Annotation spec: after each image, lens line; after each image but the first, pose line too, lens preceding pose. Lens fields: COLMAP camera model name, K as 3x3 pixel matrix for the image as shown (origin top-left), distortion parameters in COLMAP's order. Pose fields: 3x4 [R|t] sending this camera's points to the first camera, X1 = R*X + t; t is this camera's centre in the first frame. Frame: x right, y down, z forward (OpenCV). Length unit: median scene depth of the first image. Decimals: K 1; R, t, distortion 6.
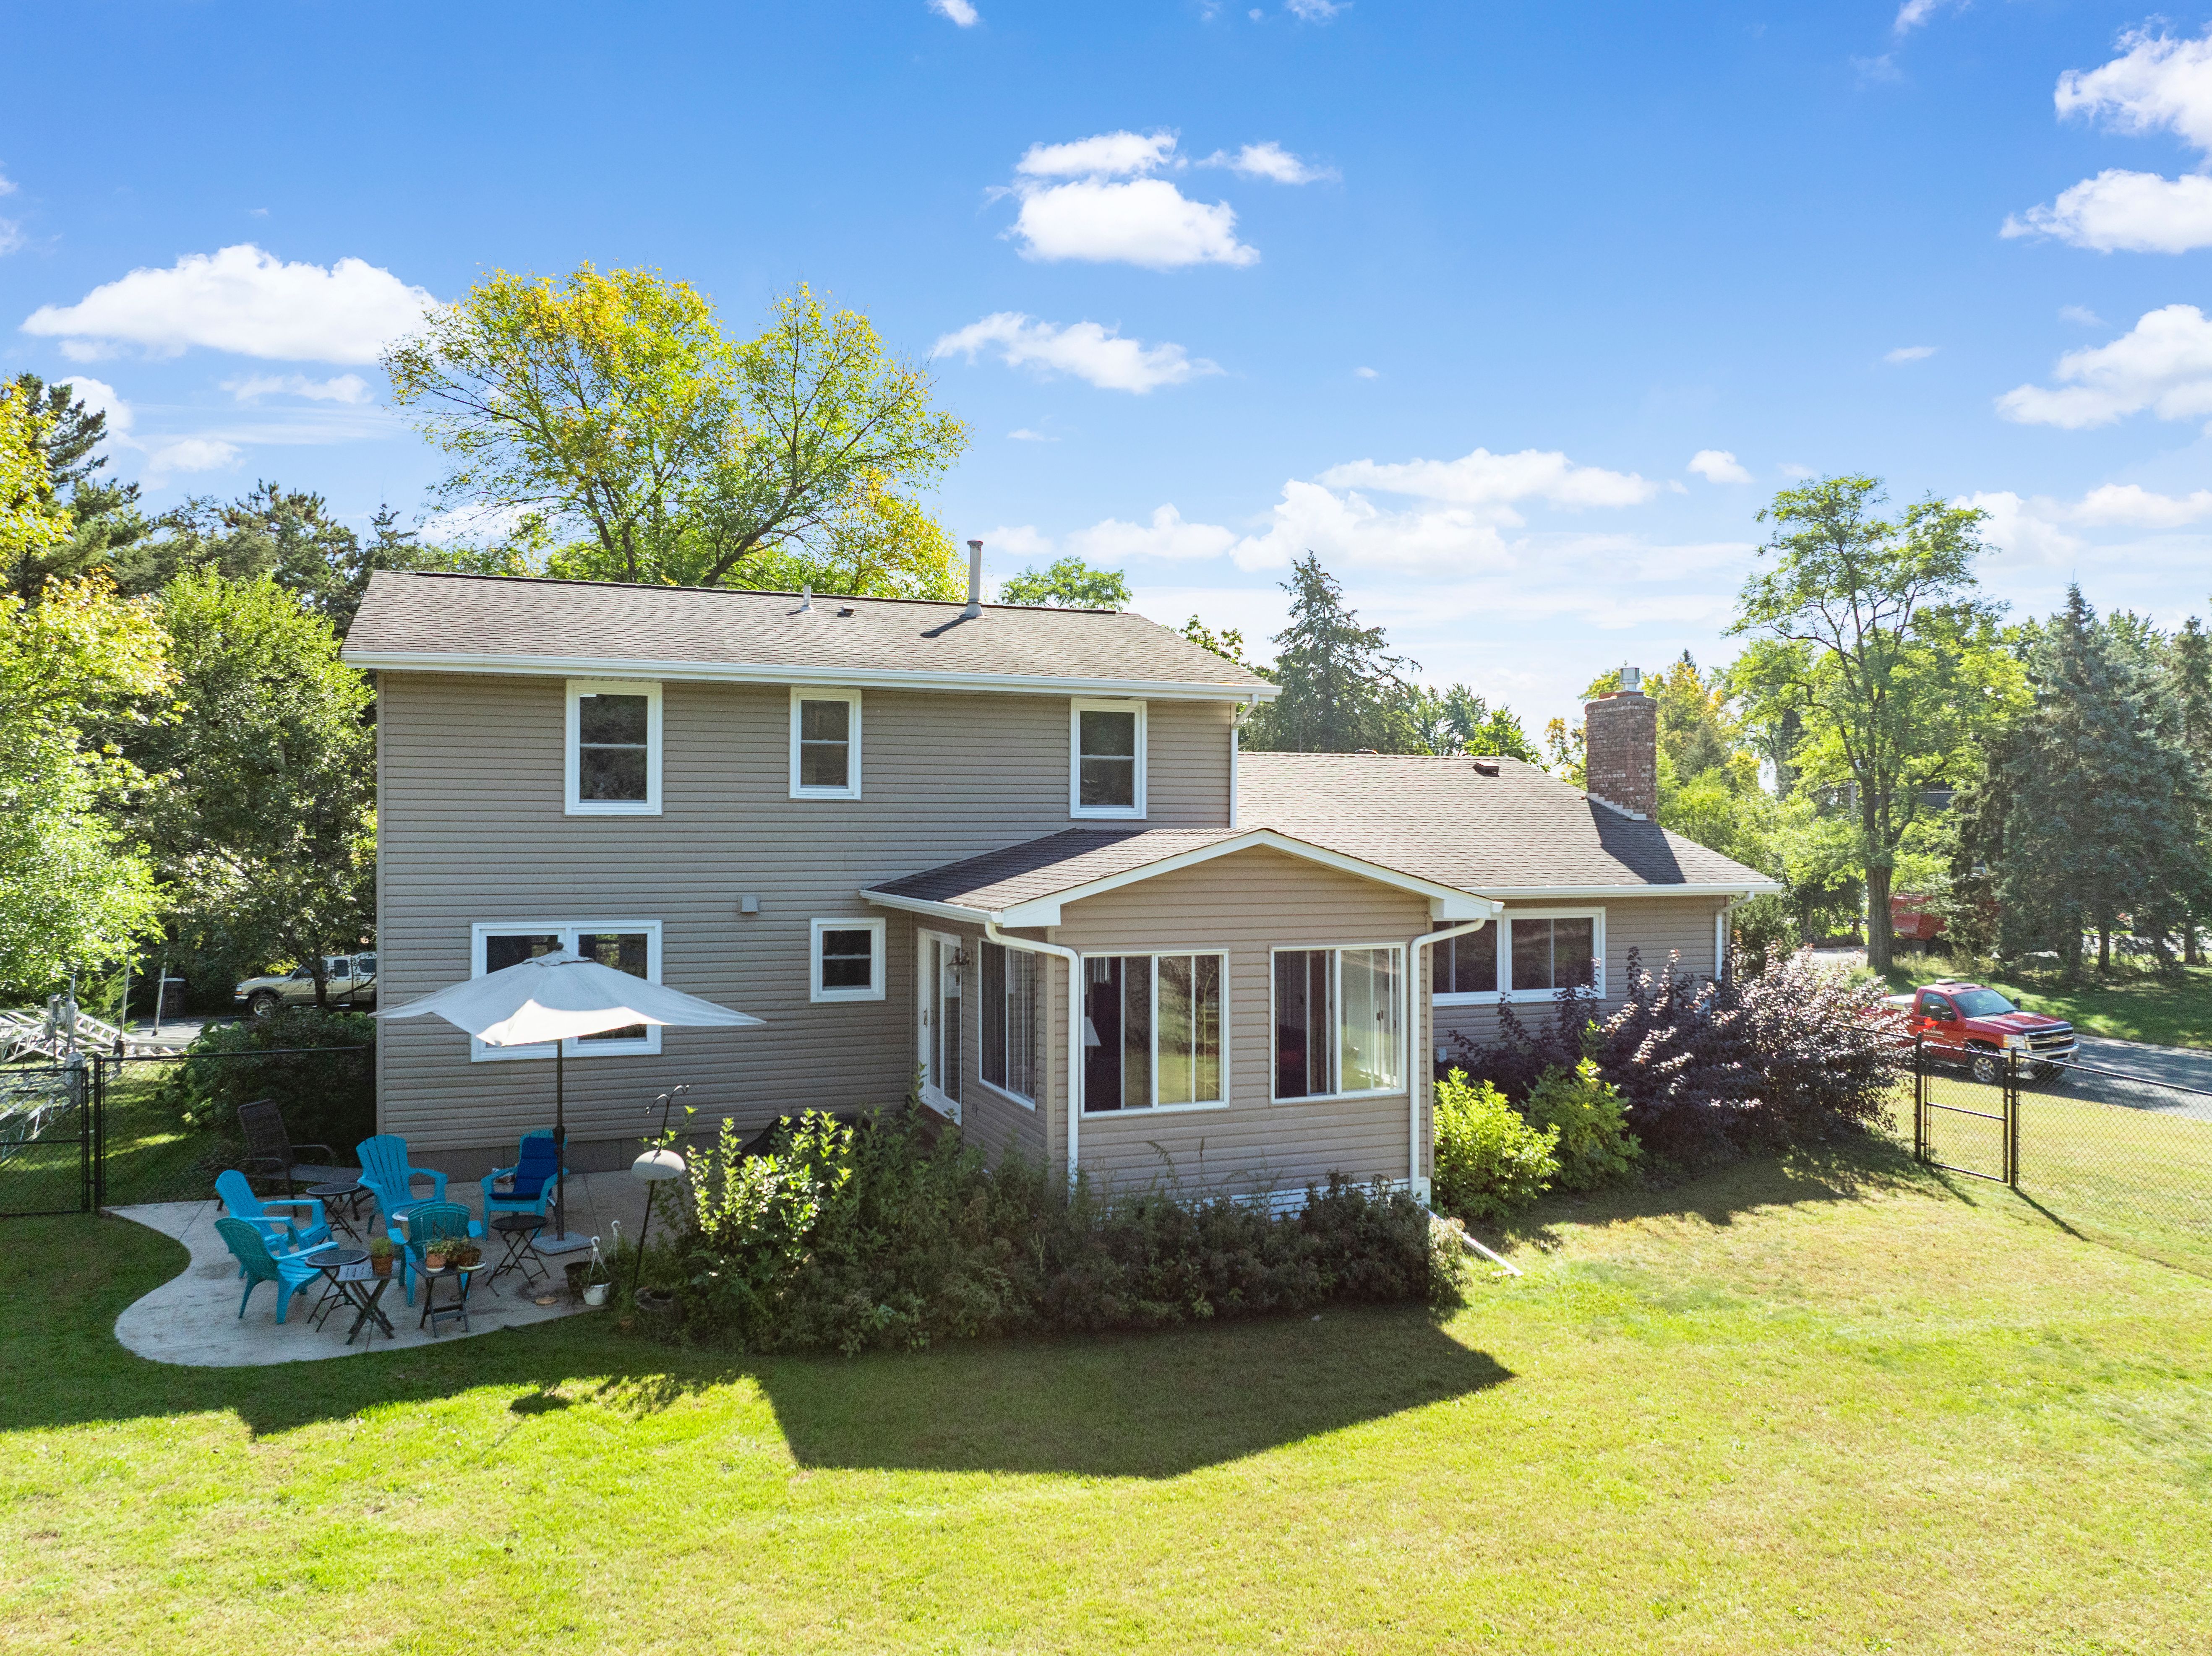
lens RADIAL K [[1565.2, 0, 1106.0], [0, 1565.2, 828.0], [0, 0, 1]] dist [-0.044216, 0.023357]
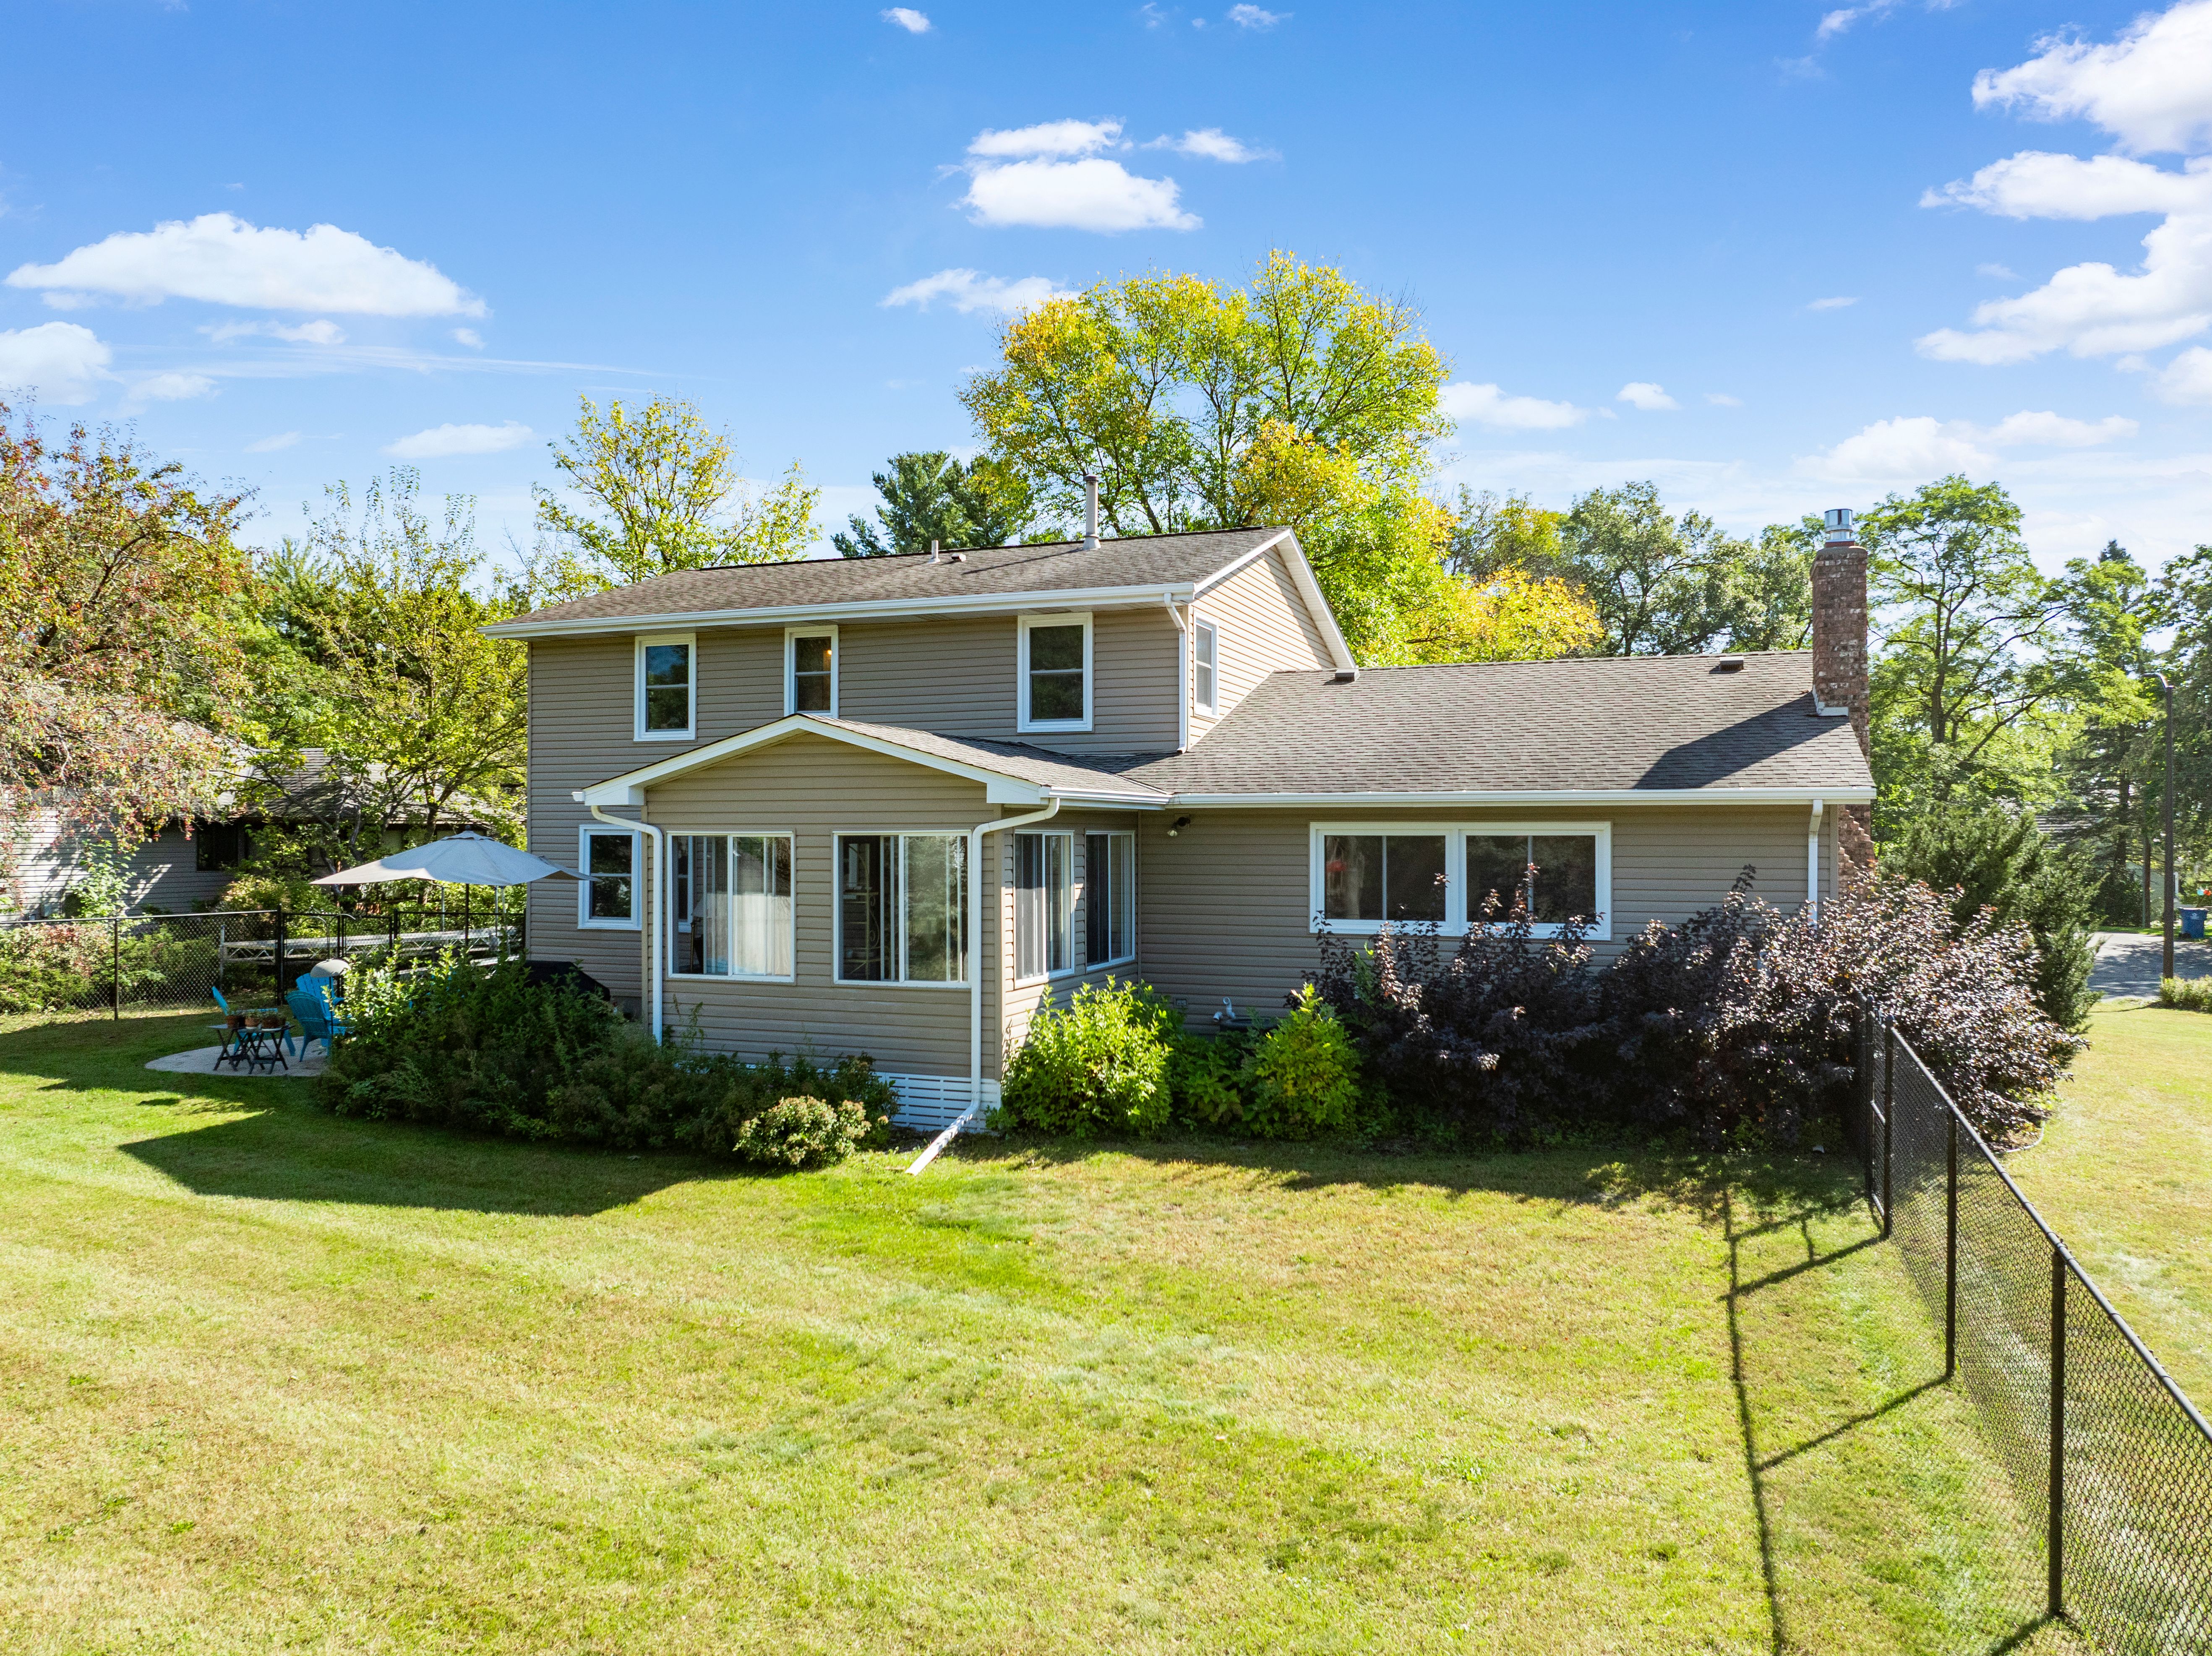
lens RADIAL K [[1556.6, 0, 1106.0], [0, 1556.6, 828.0], [0, 0, 1]] dist [-0.027727, 0.002056]
pose [[0.735553, -0.003909, -0.677456, 0.763166], [0.003375, 0.999992, -0.002105, 0.063066], [0.677459, -0.000738, 0.735560, 0.302421]]
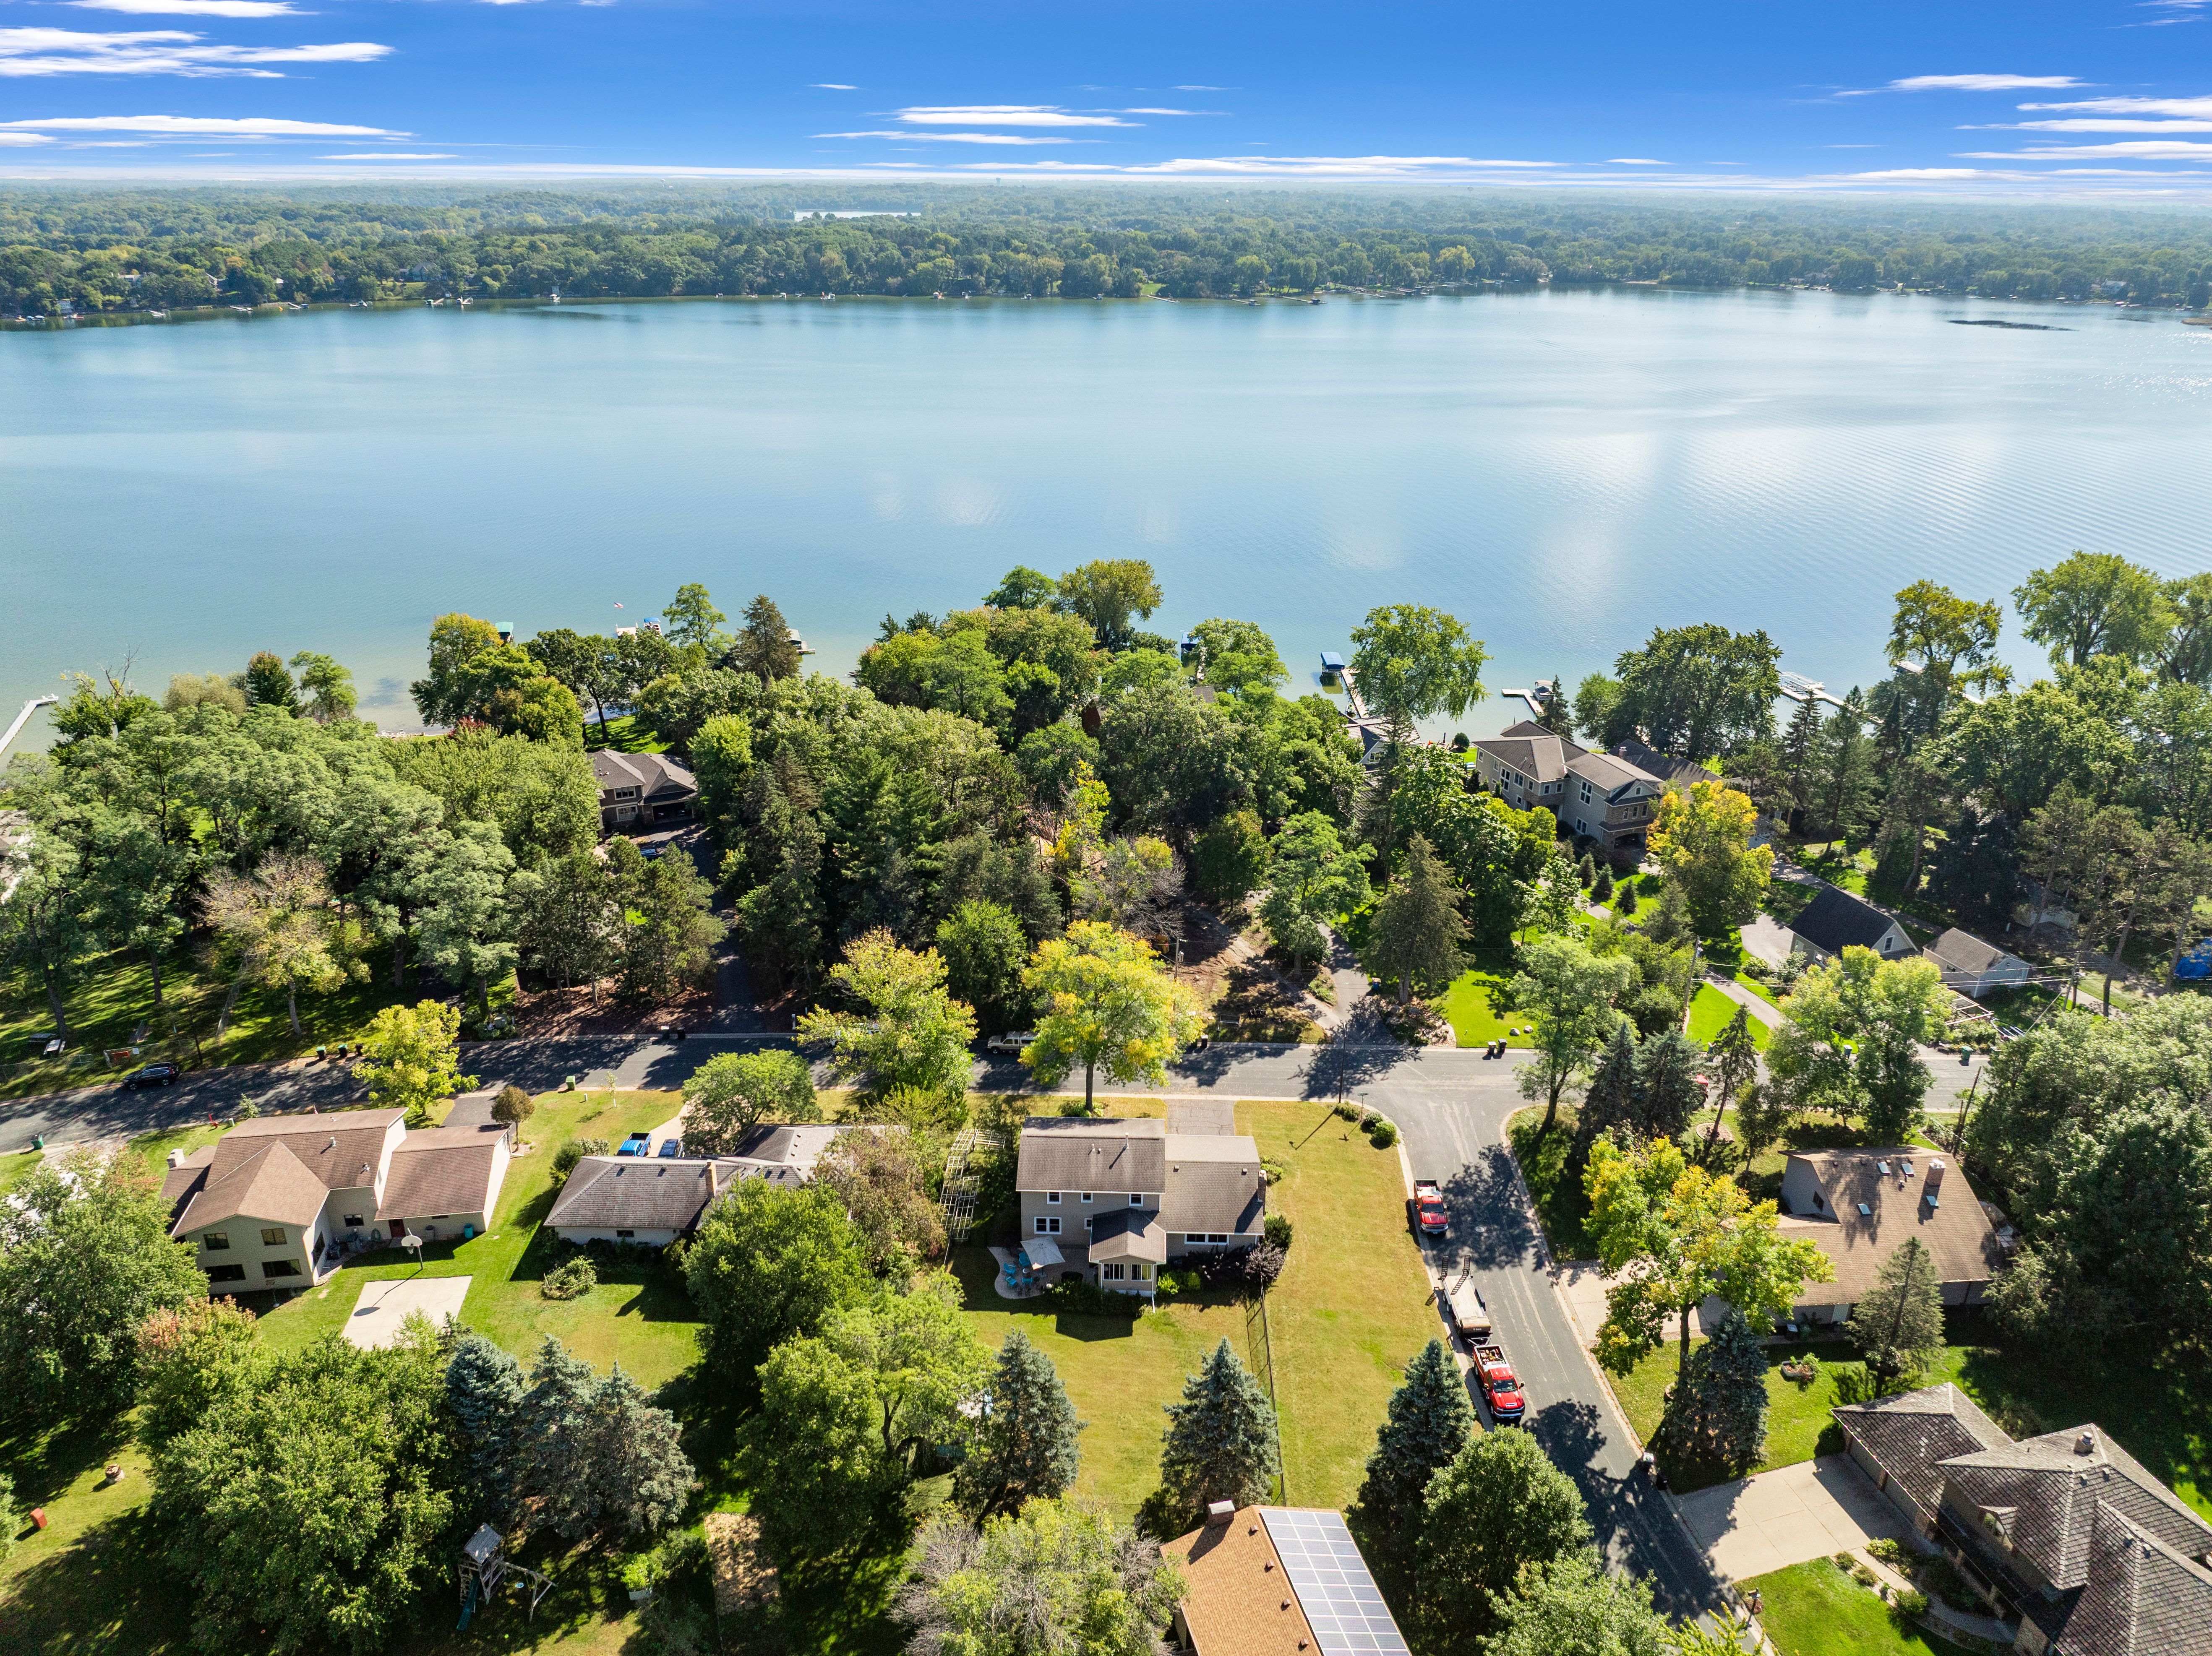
lens RADIAL K [[1565.2, 0, 1106.0], [0, 1565.2, 828.0], [0, 0, 1]] dist [-0.044216, 0.023357]
pose [[0.919740, 0.156931, -0.359793, 1.903717], [0.000960, 0.915703, 0.401855, -3.915064], [0.392527, -0.369948, 0.842058, -3.671123]]
